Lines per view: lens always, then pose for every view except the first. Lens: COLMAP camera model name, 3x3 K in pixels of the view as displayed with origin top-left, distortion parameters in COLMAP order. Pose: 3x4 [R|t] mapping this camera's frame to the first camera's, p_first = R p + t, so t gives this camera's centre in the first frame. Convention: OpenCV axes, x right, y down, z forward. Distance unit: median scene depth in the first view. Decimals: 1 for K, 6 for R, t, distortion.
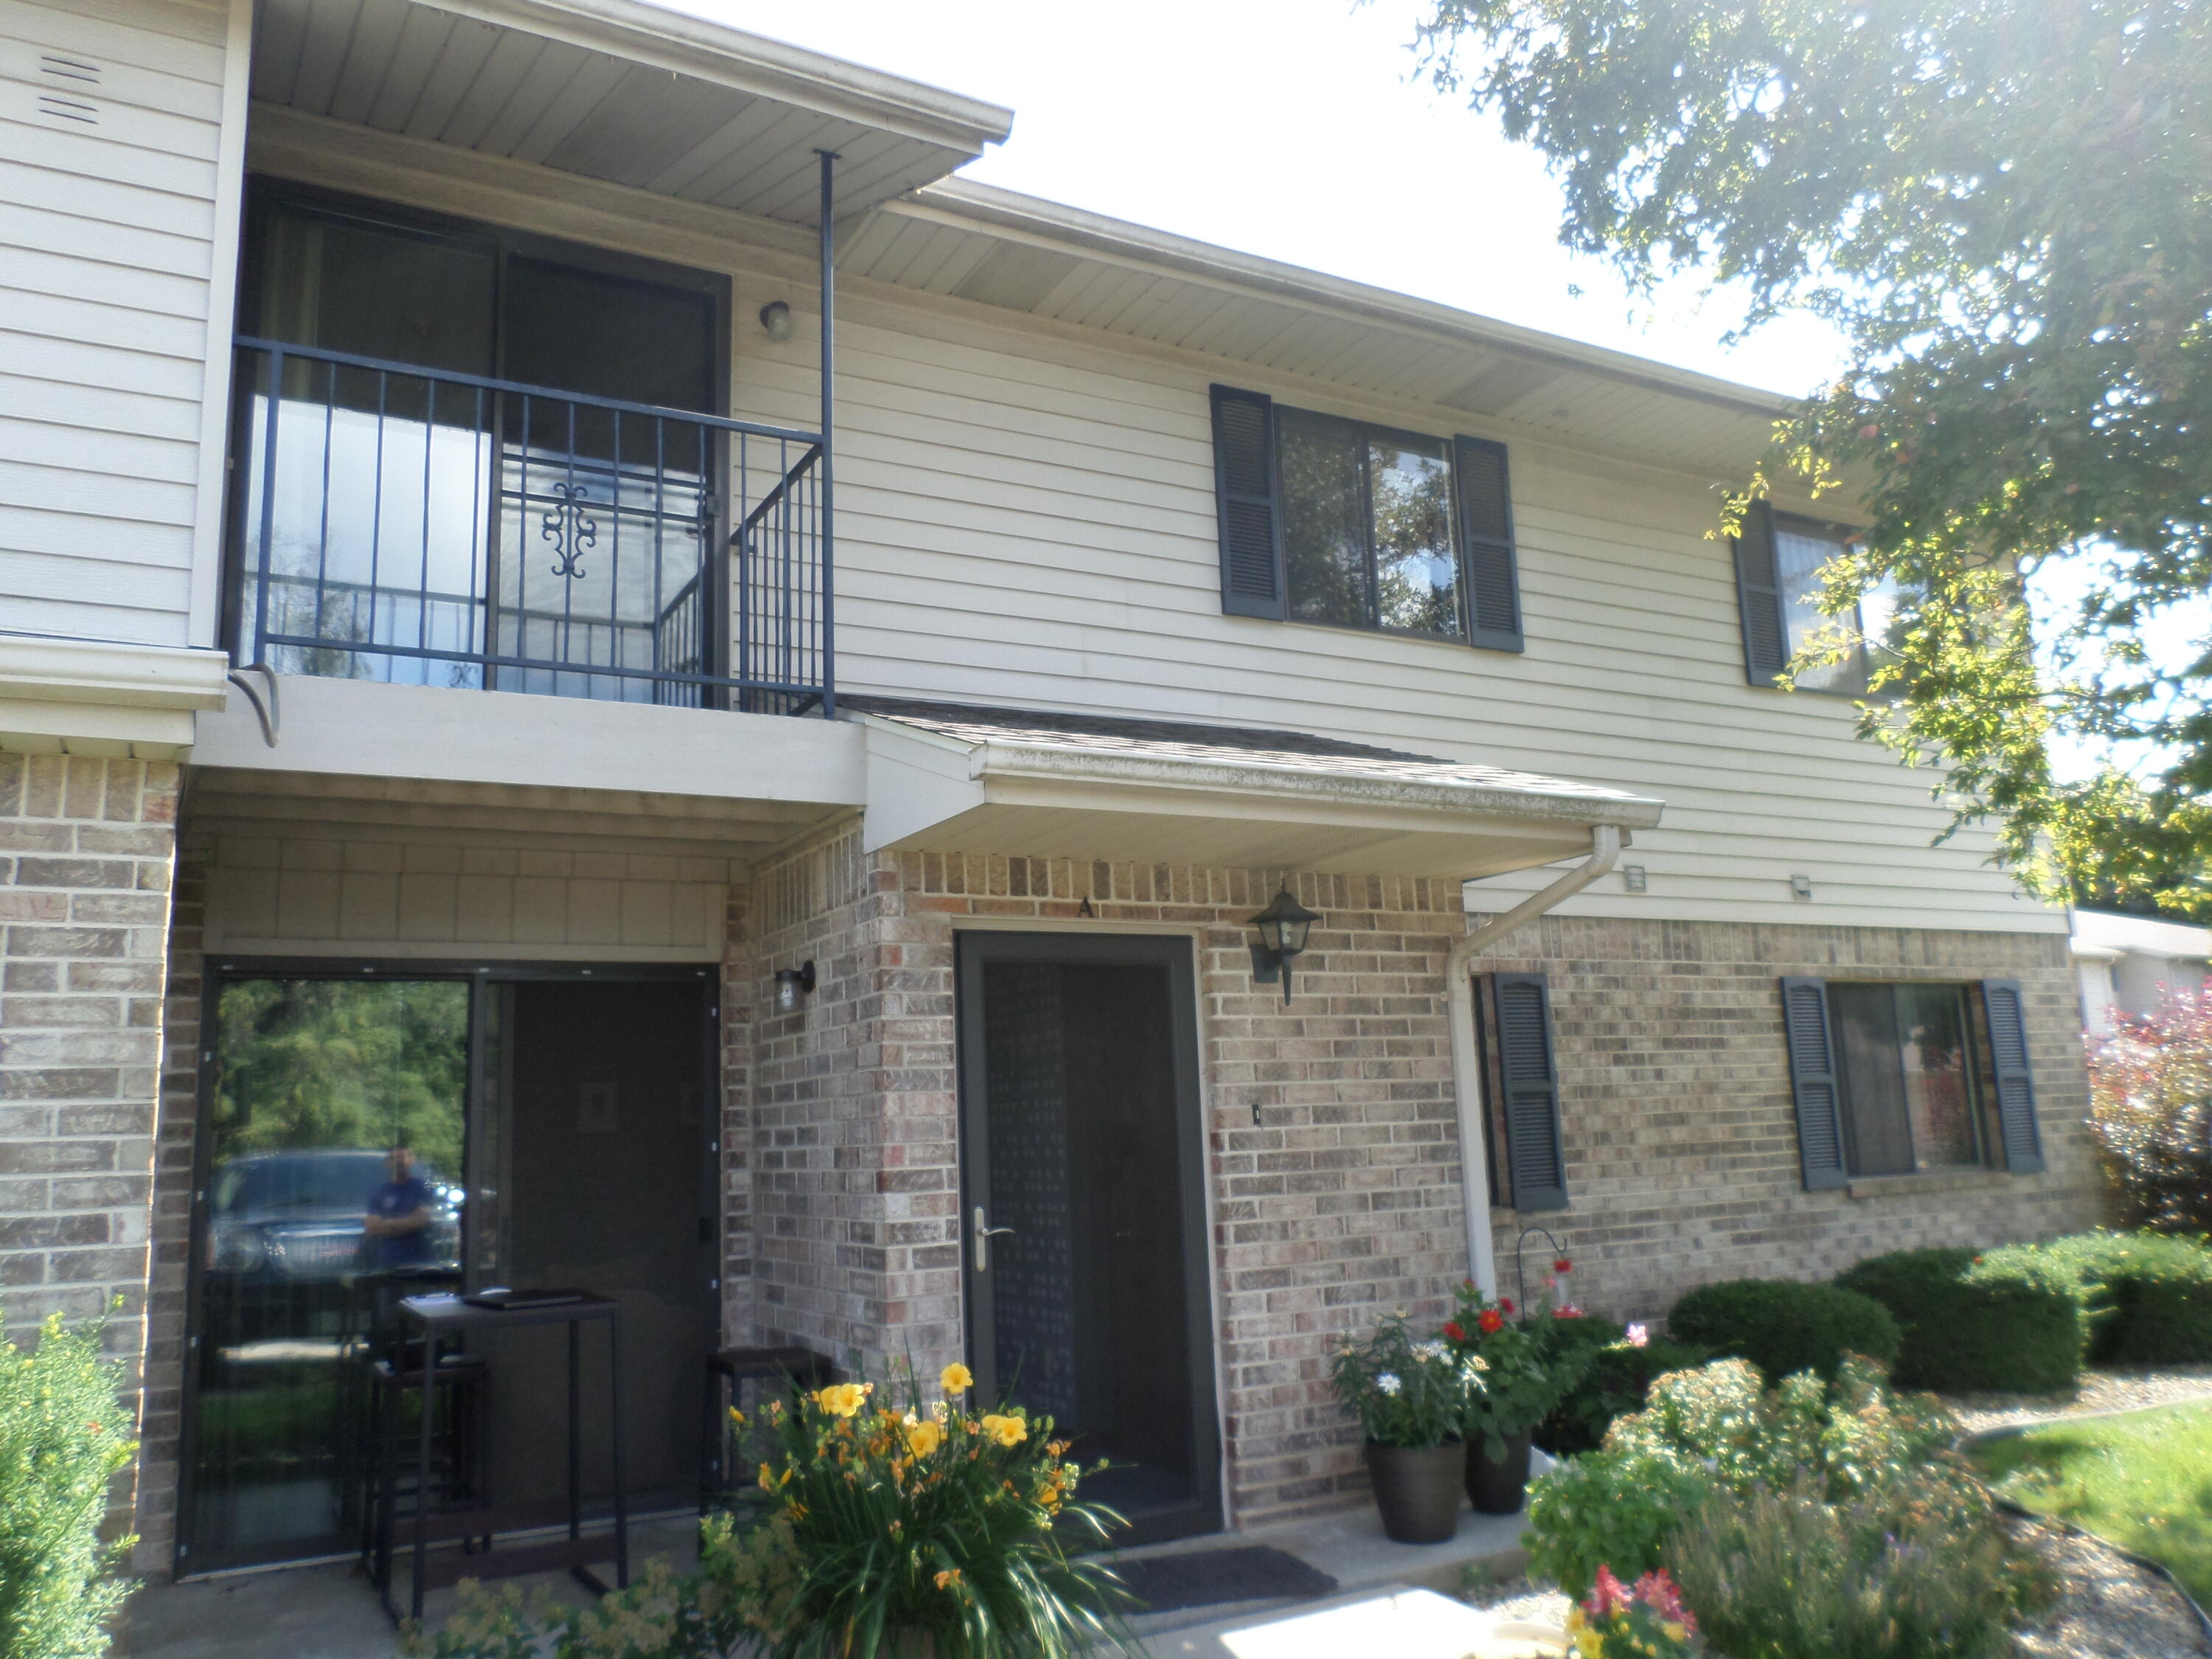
lens RADIAL K [[1695.3, 0, 1100.1], [0, 1695.3, 820.2], [0, 0, 1]] dist [-0.004822, -0.003581]
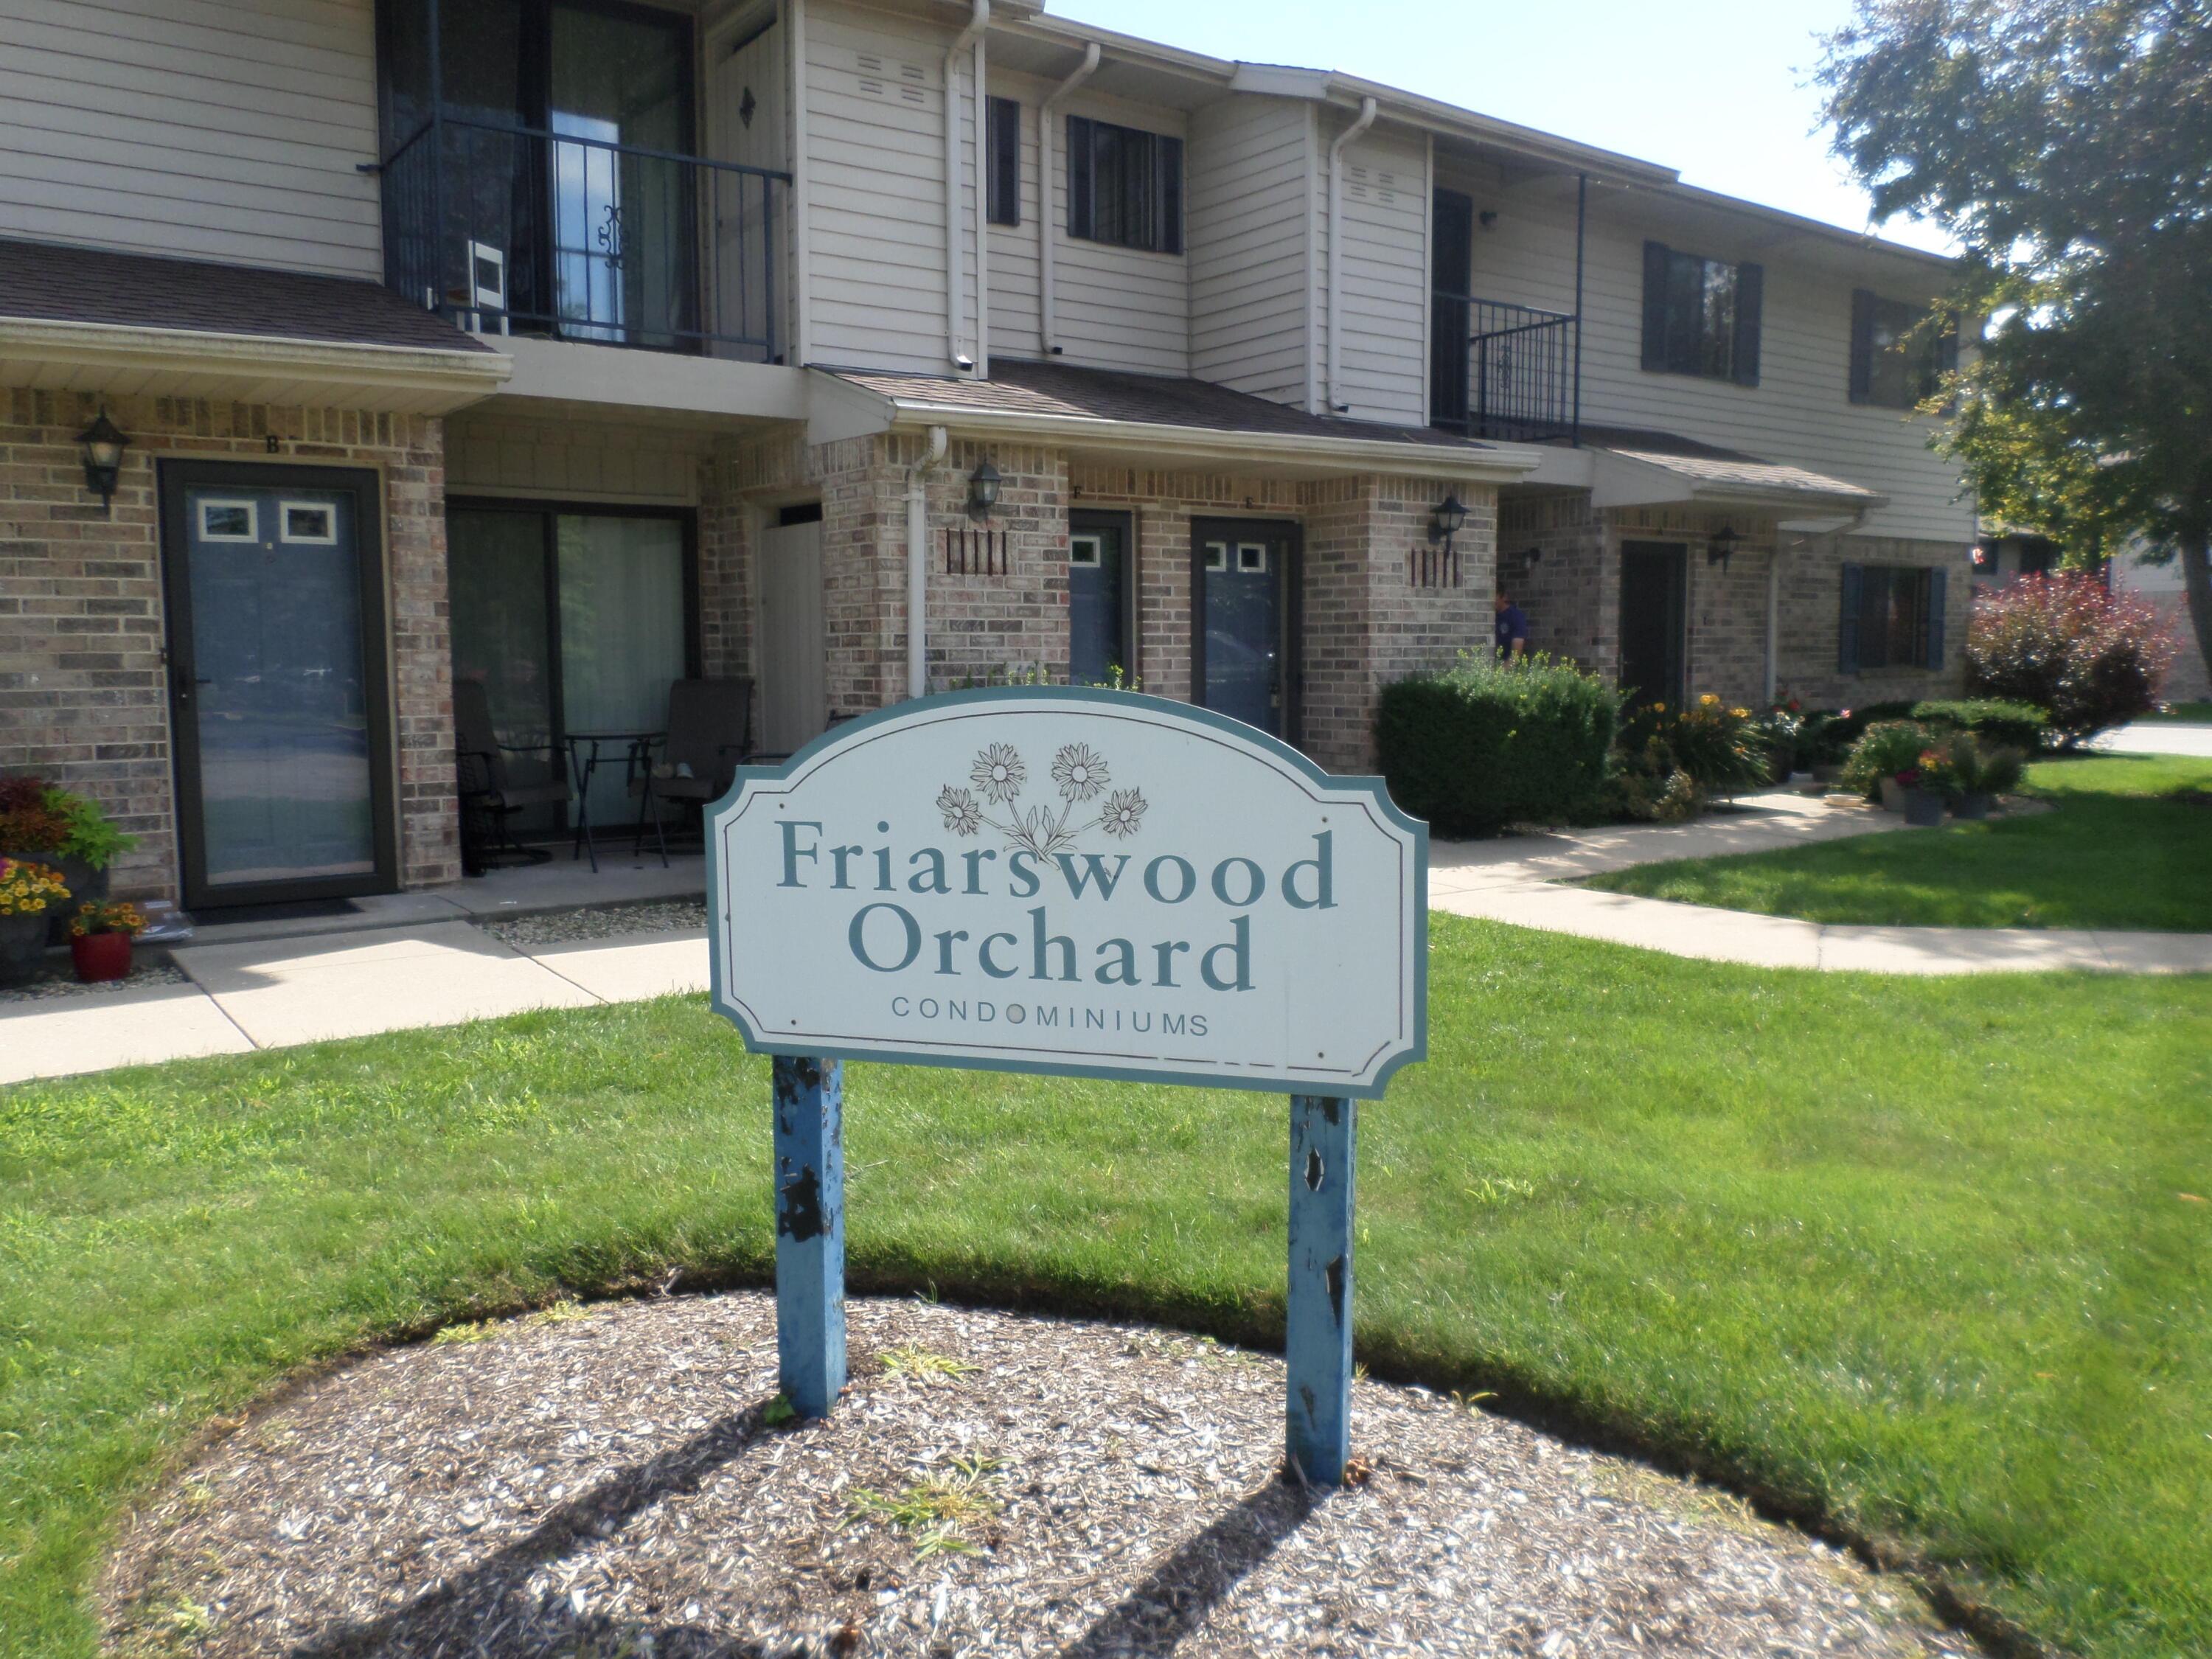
lens RADIAL K [[1671.8, 0, 1107.3], [0, 1671.8, 797.2], [0, 0, 1]] dist [-0.011675, -0.004545]
pose [[0.990369, 0.023690, 0.136413, -1.009582], [-0.059313, 0.962861, 0.263402, -0.148693], [-0.125106, -0.268956, 0.954993, -1.148062]]
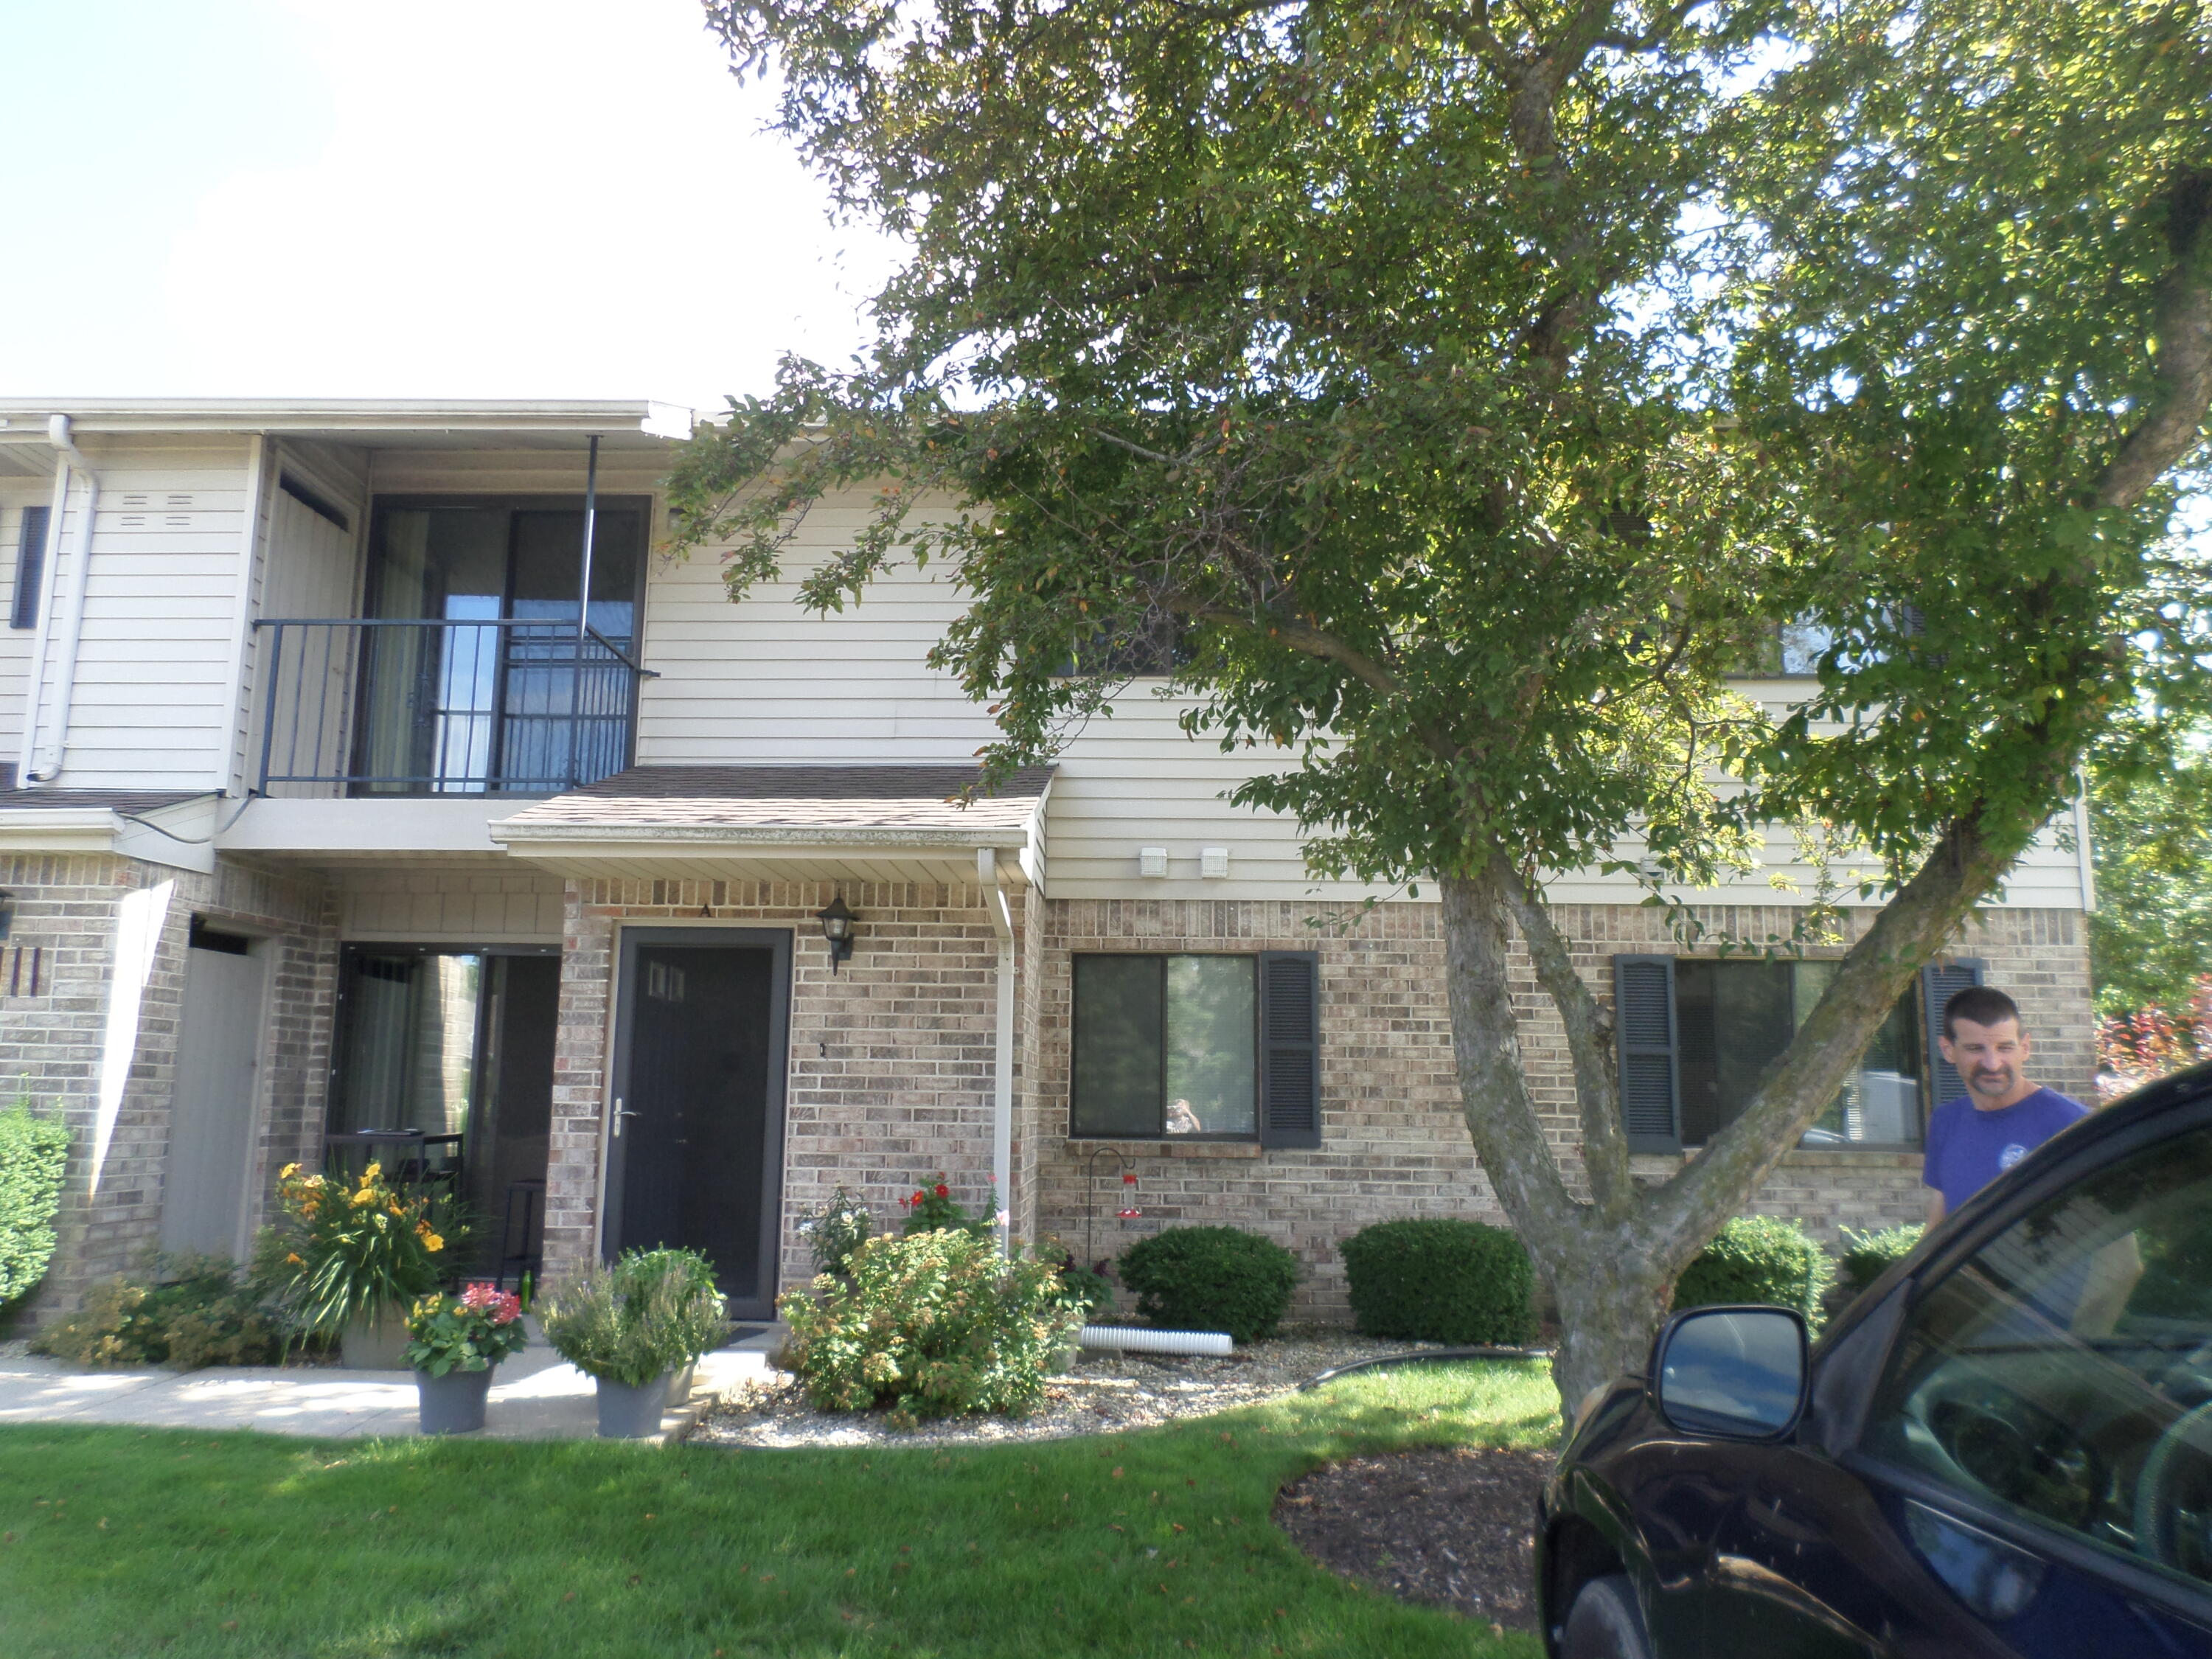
lens RADIAL K [[1695.3, 0, 1100.1], [0, 1695.3, 820.2], [0, 0, 1]] dist [-0.004822, -0.003581]
pose [[0.854416, -0.036185, -0.518328, 1.022821], [0.047990, 0.998804, 0.009378, -0.026129], [0.517369, -0.032887, 0.855130, -0.119505]]
